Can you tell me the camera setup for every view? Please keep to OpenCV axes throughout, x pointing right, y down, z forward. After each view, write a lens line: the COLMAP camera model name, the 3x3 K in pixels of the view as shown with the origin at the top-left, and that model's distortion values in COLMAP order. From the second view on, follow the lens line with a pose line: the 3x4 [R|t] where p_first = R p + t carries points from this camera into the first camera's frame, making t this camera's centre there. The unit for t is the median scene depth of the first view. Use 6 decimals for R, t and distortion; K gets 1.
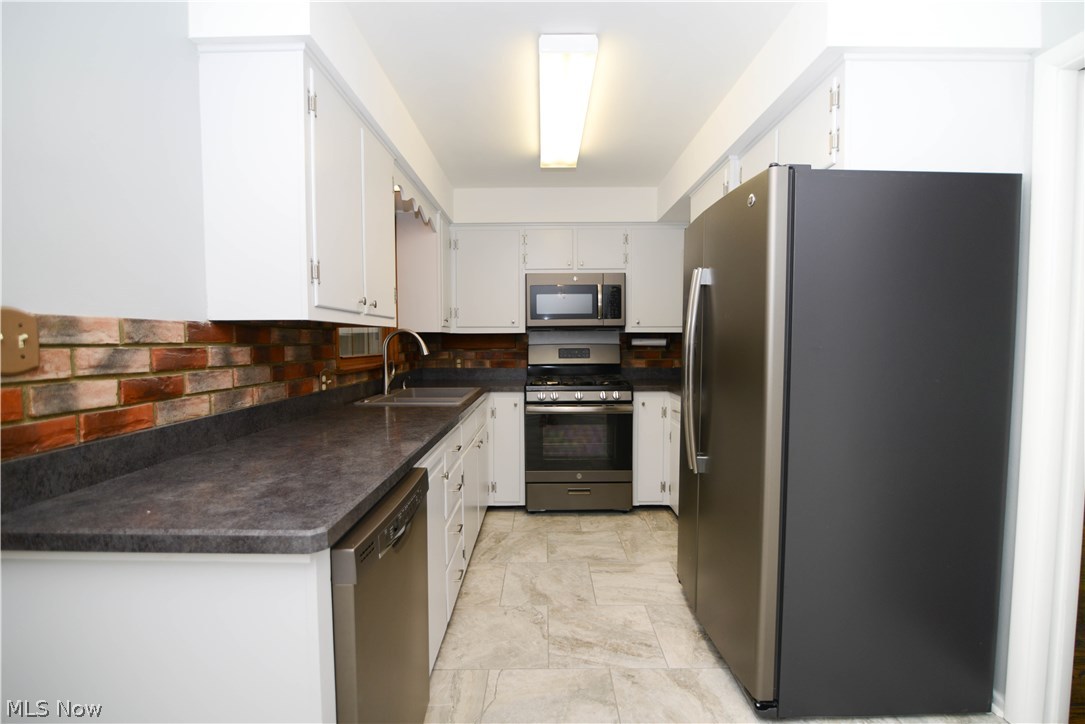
lens RADIAL K [[499.5, 0, 540.6], [0, 499.5, 367.9], [0, 0, 1]] dist [-0.023571, 0.001628]
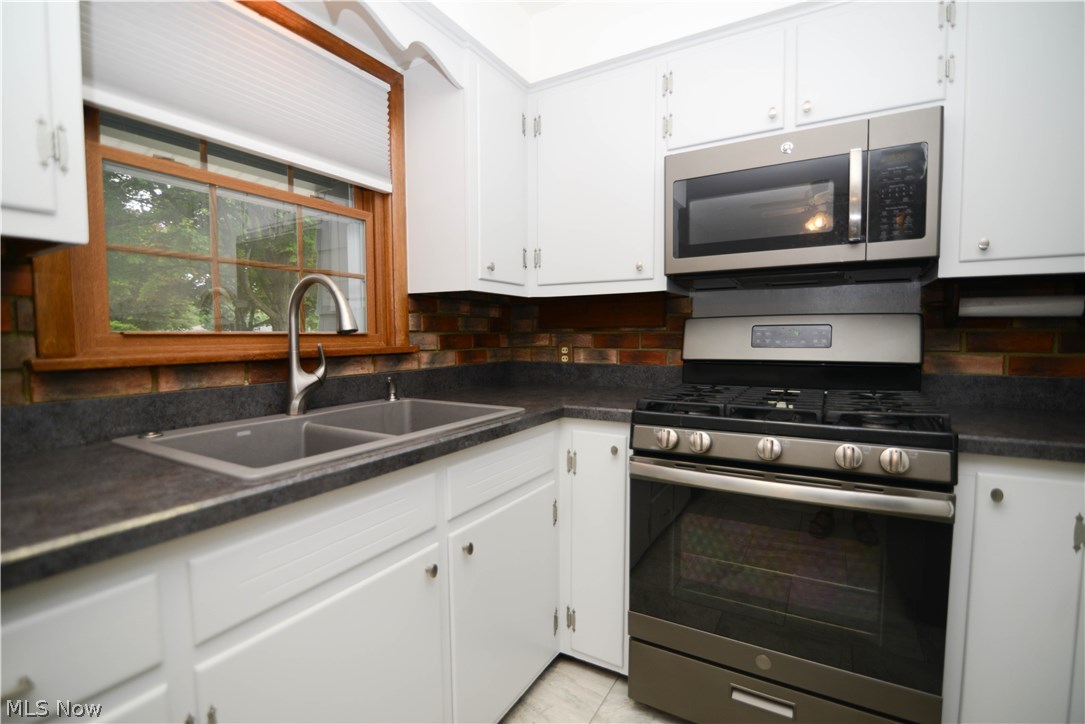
lens RADIAL K [[499.5, 0, 541.0], [0, 499.5, 367.8], [0, 0, 1]] dist [-0.023571, 0.001628]
pose [[0.864933, 0.033047, -0.500799, 0.129442], [-0.025898, 0.999439, 0.021222, -0.007561], [0.501219, -0.005386, 0.865304, 0.699222]]
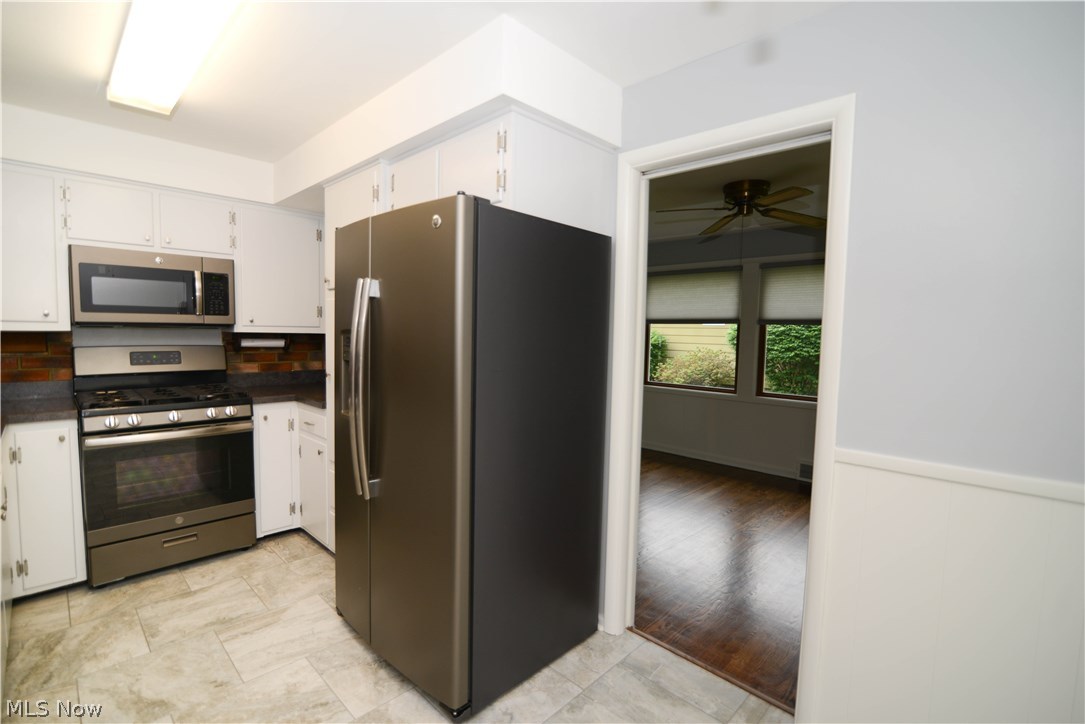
lens RADIAL K [[499.5, 0, 546.3], [0, 499.5, 366.3], [0, 0, 1]] dist [-0.023571, 0.001628]
pose [[0.693275, -0.033049, 0.719915, -0.080427], [0.015852, 0.999406, 0.030614, -0.040380], [-0.720499, -0.009811, 0.693387, 0.079175]]
